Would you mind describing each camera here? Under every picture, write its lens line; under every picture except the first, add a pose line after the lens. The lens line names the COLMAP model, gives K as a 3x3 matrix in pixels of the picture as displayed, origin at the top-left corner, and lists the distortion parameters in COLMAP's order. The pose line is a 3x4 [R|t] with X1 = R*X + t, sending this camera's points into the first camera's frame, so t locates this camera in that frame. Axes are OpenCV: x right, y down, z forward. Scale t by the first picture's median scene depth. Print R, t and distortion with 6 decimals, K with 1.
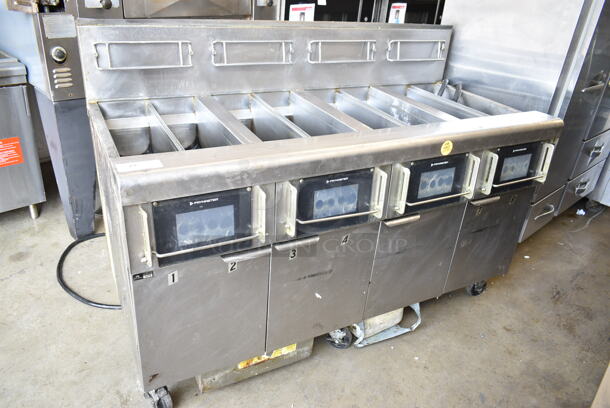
lens RADIAL K [[468.2, 0, 306.8], [0, 468.2, 203.3], [0, 0, 1]] dist [-0.000006, -0.004741]
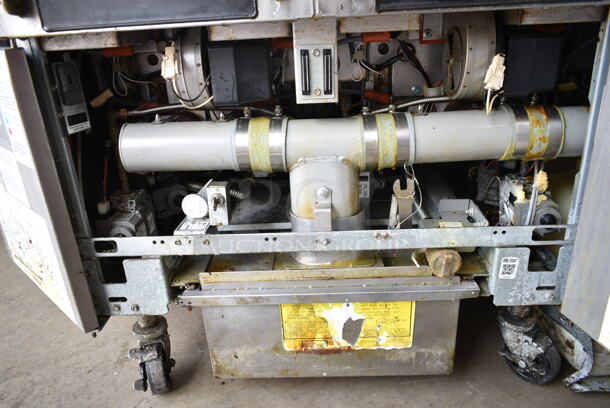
lens RADIAL K [[468.2, 0, 305.8], [0, 468.2, 203.1], [0, 0, 1]] dist [-0.000006, -0.004741]
pose [[0.866473, 0.087100, -0.491566, 0.093423], [-0.128215, 0.990460, -0.050504, 0.190748], [0.482478, 0.106787, 0.869374, 0.483368]]
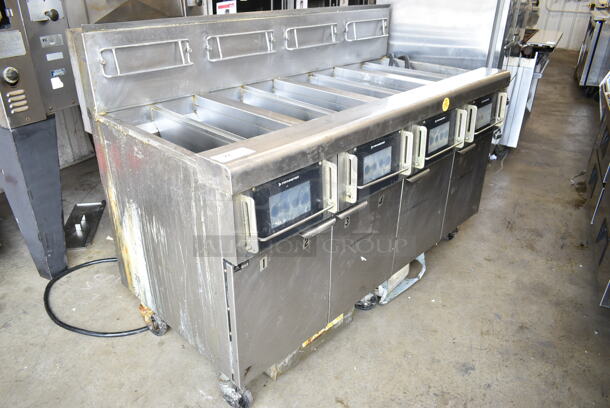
lens RADIAL K [[468.2, 0, 308.5], [0, 468.2, 204.5], [0, 0, 1]] dist [-0.000006, -0.004741]
pose [[0.945855, -0.202680, 0.253532, -0.288113], [0.202908, 0.978865, 0.025540, 0.018967], [-0.253350, 0.027287, 0.966990, -0.008120]]
